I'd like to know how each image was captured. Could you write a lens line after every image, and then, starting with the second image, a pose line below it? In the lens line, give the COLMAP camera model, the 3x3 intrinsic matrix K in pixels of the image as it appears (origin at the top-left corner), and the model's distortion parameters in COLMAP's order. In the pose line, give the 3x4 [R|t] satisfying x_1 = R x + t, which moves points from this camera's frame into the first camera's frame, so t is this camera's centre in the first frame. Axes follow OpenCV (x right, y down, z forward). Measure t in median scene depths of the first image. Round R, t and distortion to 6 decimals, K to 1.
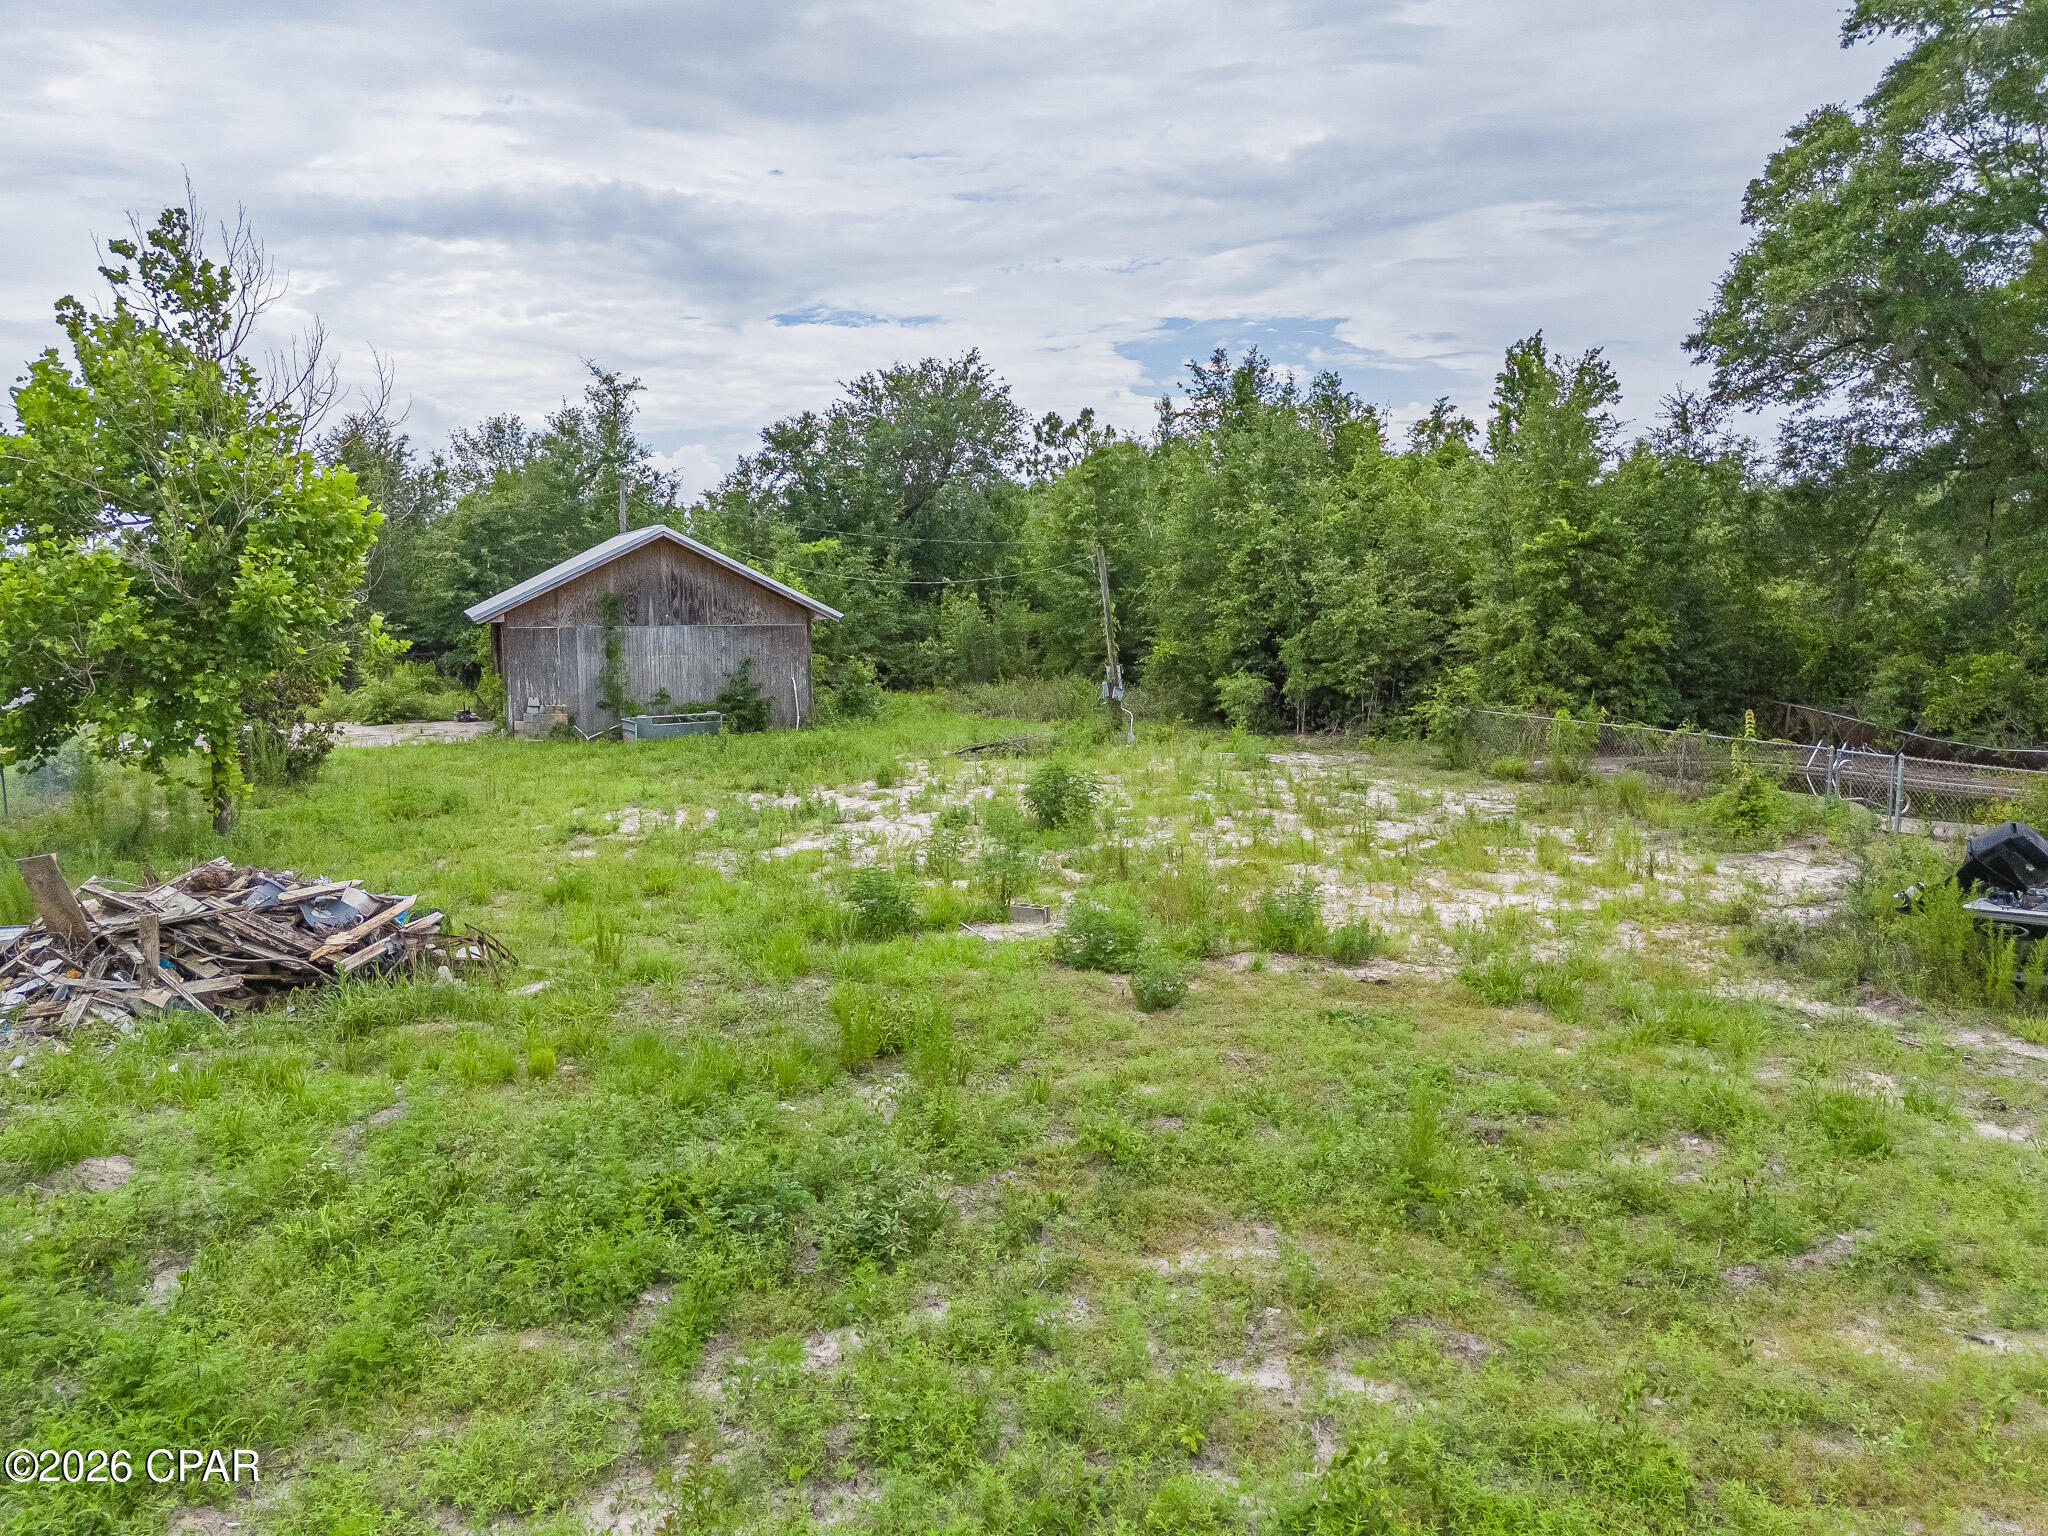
lens RADIAL K [[1501.5, 0, 1030.1], [0, 1501.5, 774.6], [0, 0, 1]] dist [0.063753, -0.051331]
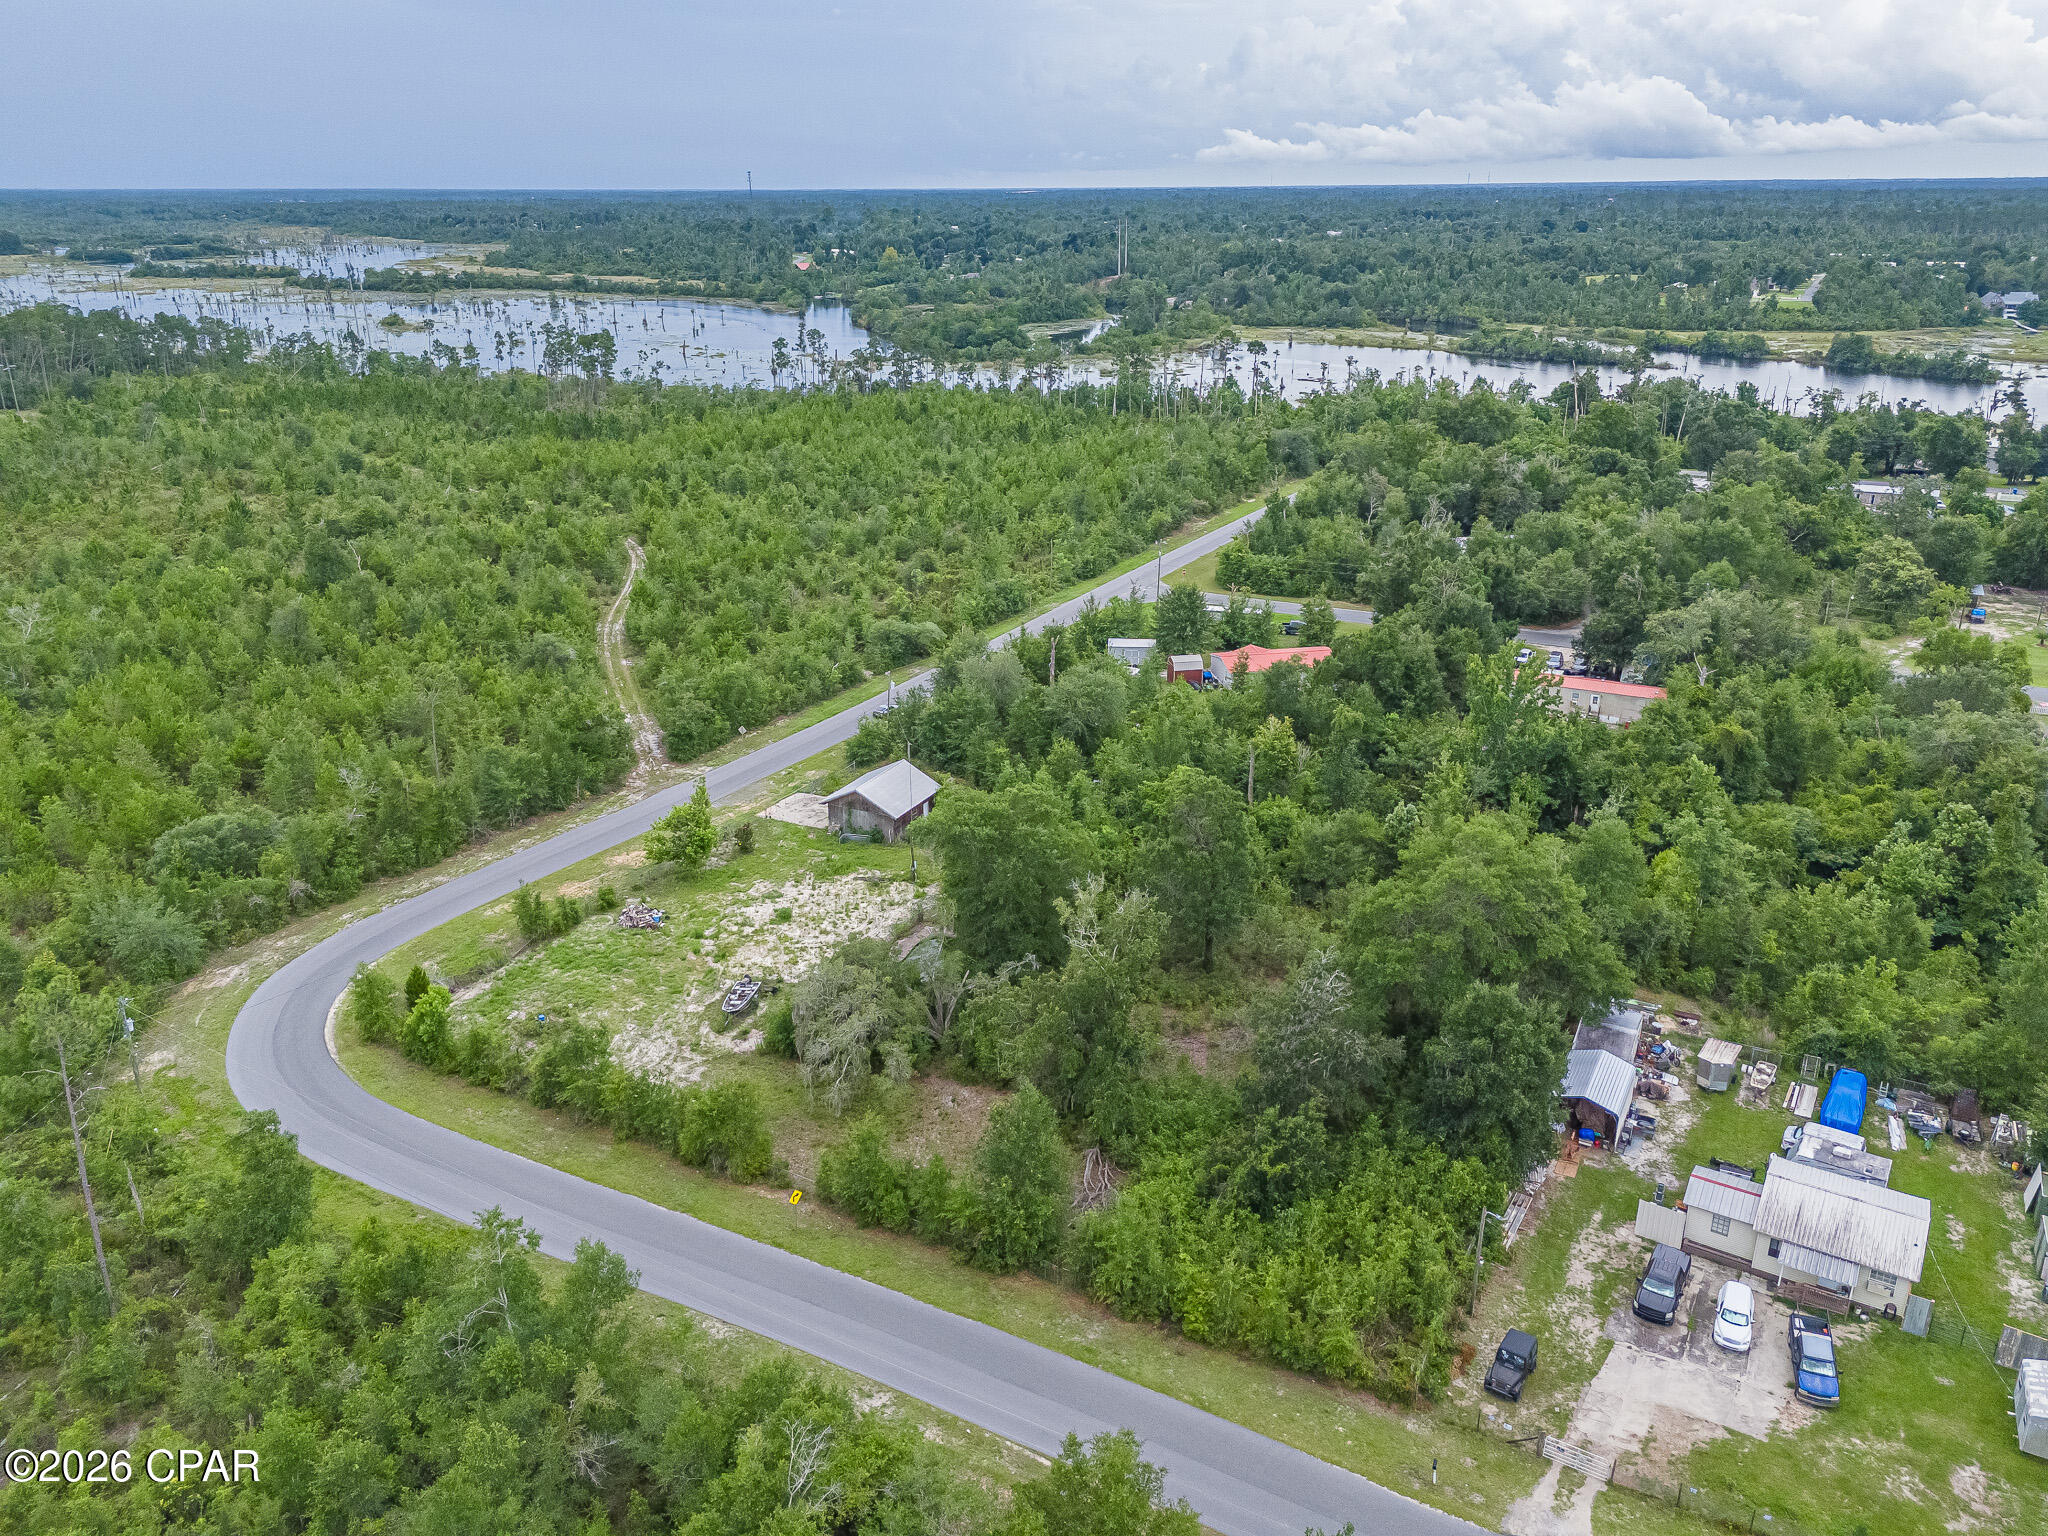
lens RADIAL K [[1501.5, 0, 1033.6], [0, 1501.5, 761.5], [0, 0, 1]] dist [0.063753, -0.051331]
pose [[0.673906, 0.263793, -0.690119, 2.660825], [-0.089079, 0.956283, 0.278546, -1.324858], [0.733427, -0.126239, 0.667943, -1.215166]]
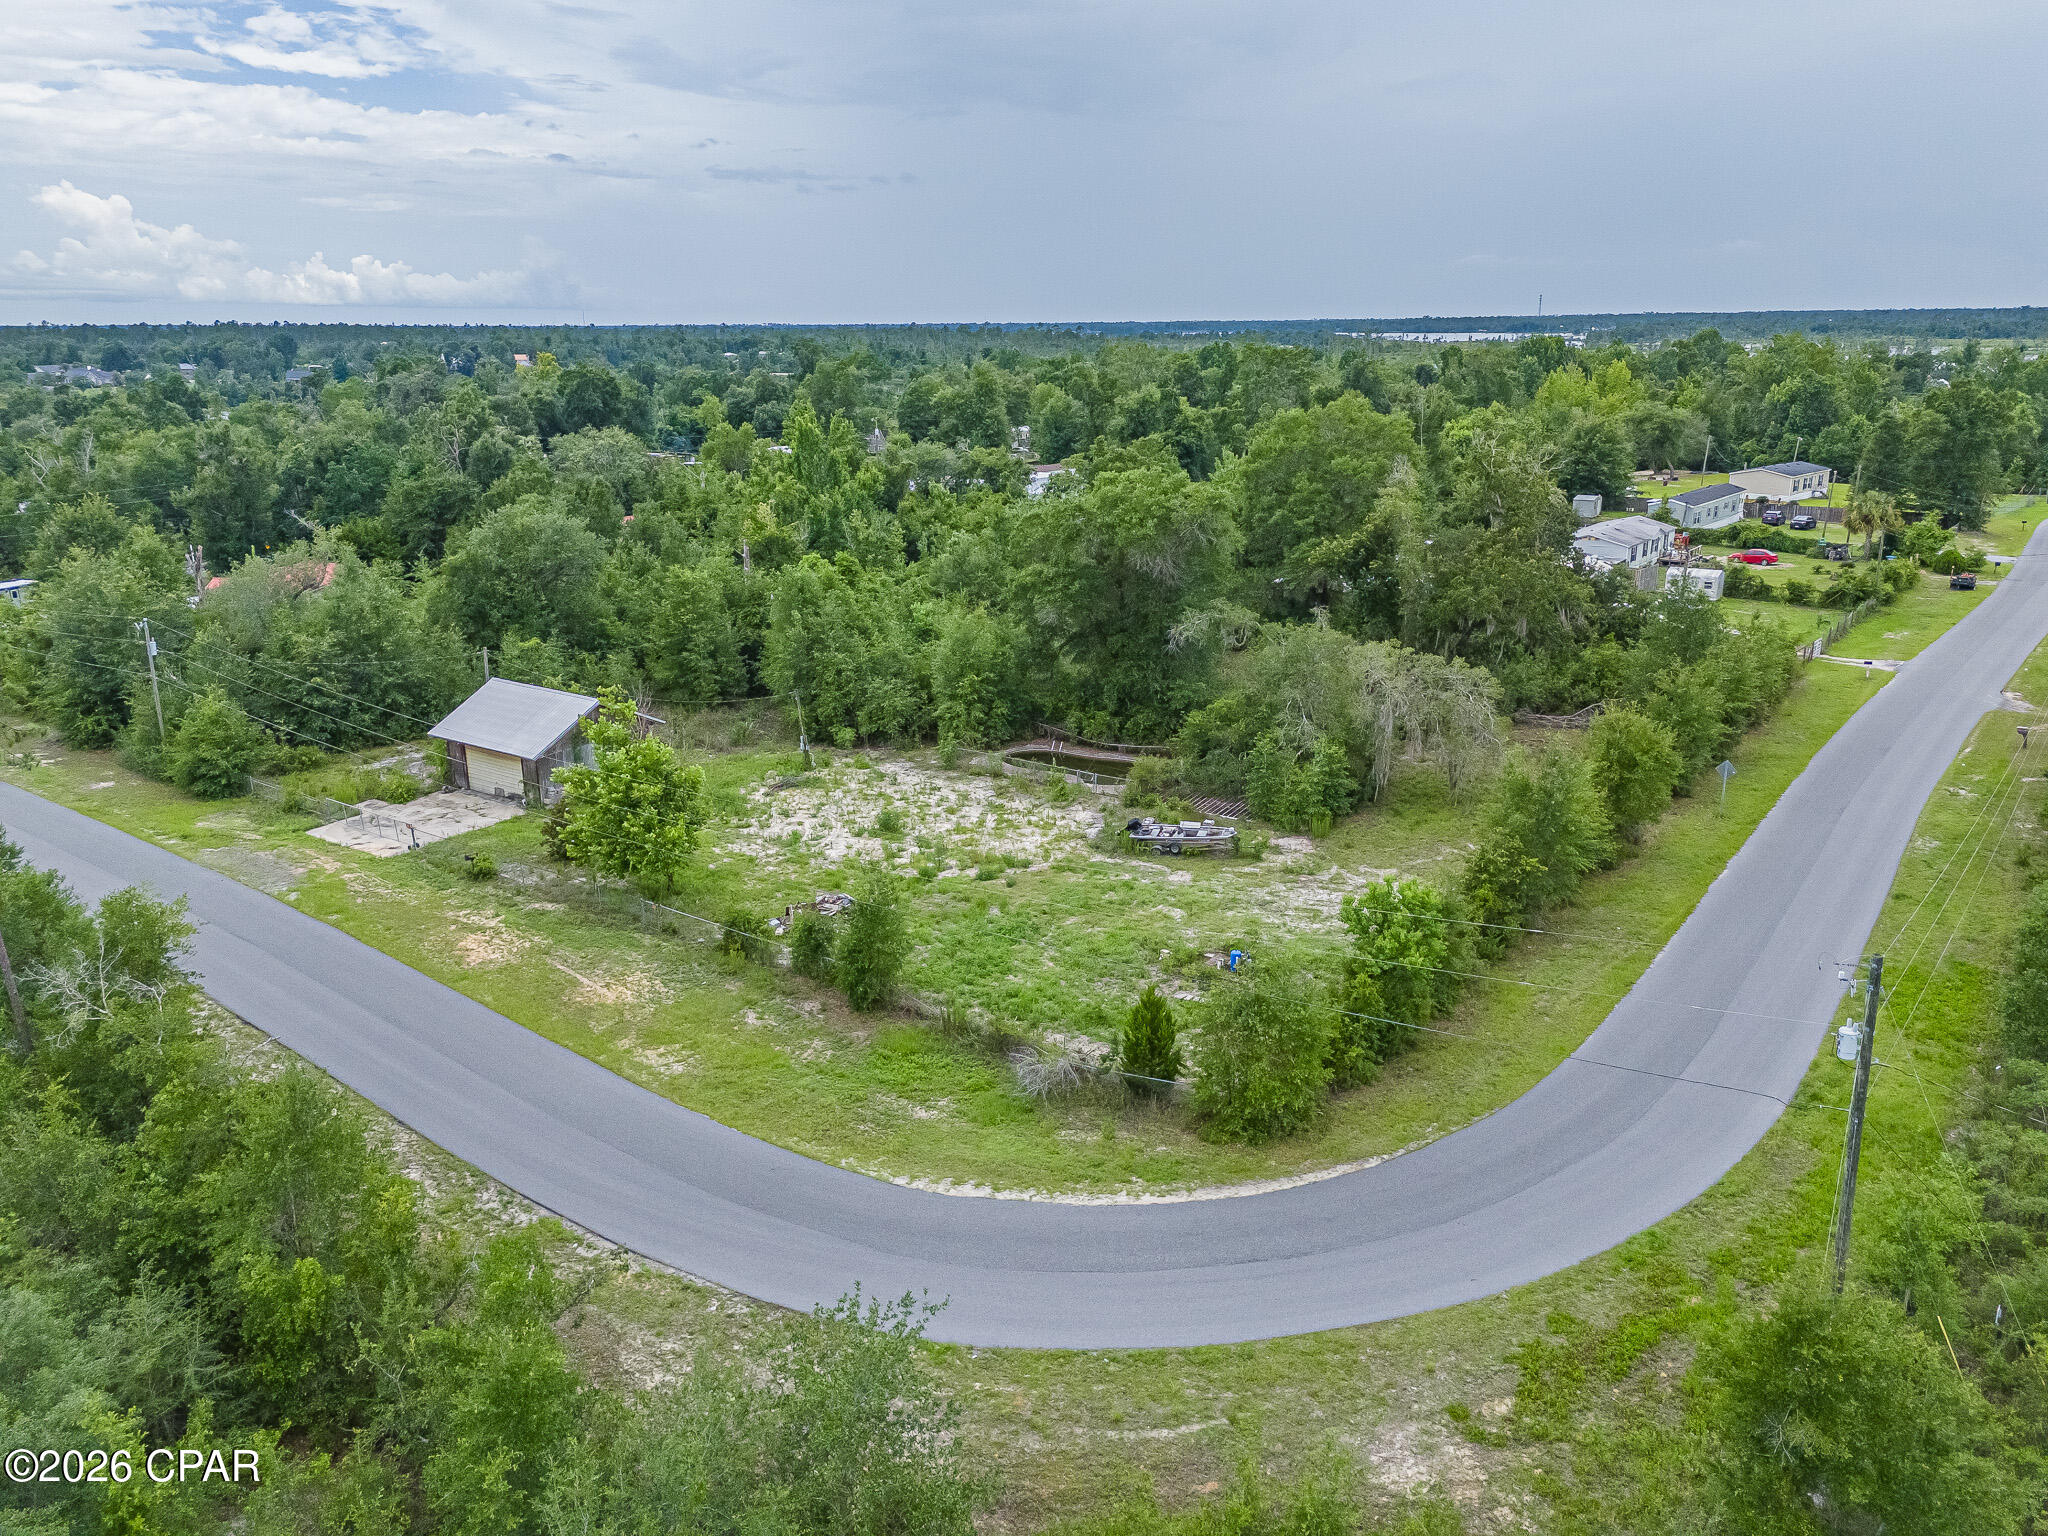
lens RADIAL K [[1501.5, 0, 1022.0], [0, 1501.5, 766.3], [0, 0, 1]] dist [0.063753, -0.051331]
pose [[0.829430, -0.160288, 0.535120, -0.903789], [0.072625, 0.980760, 0.181206, -0.413618], [-0.553869, -0.111435, 0.825113, -1.133710]]
